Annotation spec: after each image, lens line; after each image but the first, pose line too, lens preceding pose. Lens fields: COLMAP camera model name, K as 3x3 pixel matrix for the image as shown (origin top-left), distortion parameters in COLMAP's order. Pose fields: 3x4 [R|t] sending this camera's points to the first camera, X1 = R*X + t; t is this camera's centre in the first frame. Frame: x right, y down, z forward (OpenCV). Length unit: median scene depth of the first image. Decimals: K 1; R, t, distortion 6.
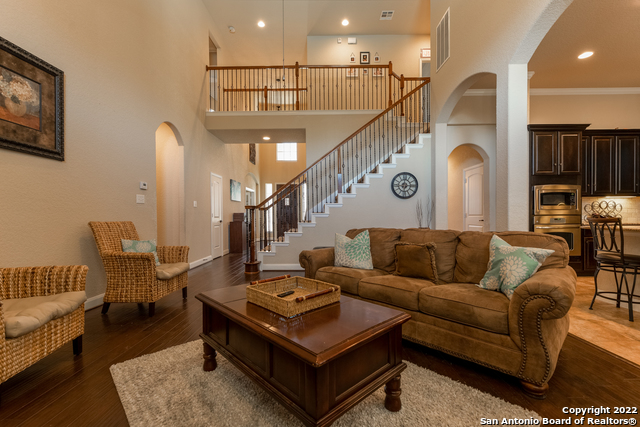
lens RADIAL K [[284.8, 0, 318.2], [0, 284.8, 215.6], [0, 0, 1]] dist [0.042873, -0.019889]
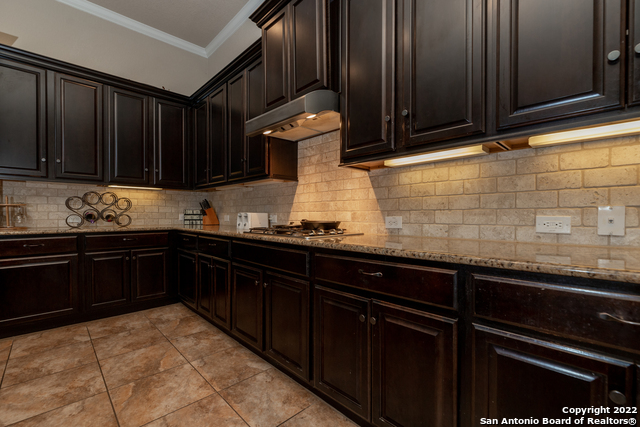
lens RADIAL K [[284.8, 0, 318.2], [0, 284.8, 215.6], [0, 0, 1]] dist [0.042873, -0.019889]
pose [[0.744954, 0.007266, 0.667076, 0.878523], [-0.007034, 0.999971, -0.003036, -0.003522], [-0.667079, -0.002430, 0.744983, 0.237421]]
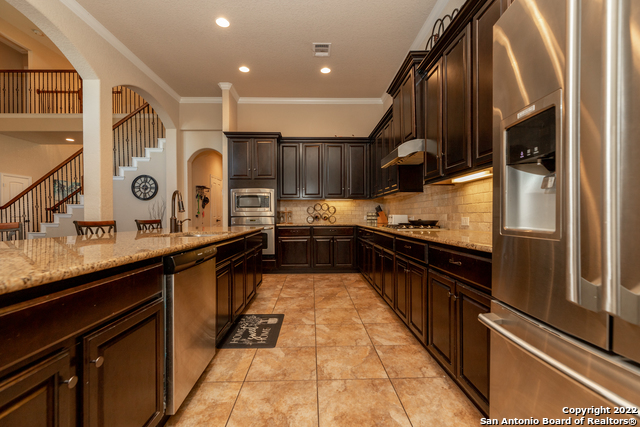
lens RADIAL K [[284.8, 0, 318.2], [0, 284.8, 215.6], [0, 0, 1]] dist [0.042873, -0.019889]
pose [[0.999973, 0.005378, 0.004956, 0.923703], [-0.005369, 0.999984, -0.001669, -0.004916], [-0.004965, 0.001643, 0.999986, -0.046144]]
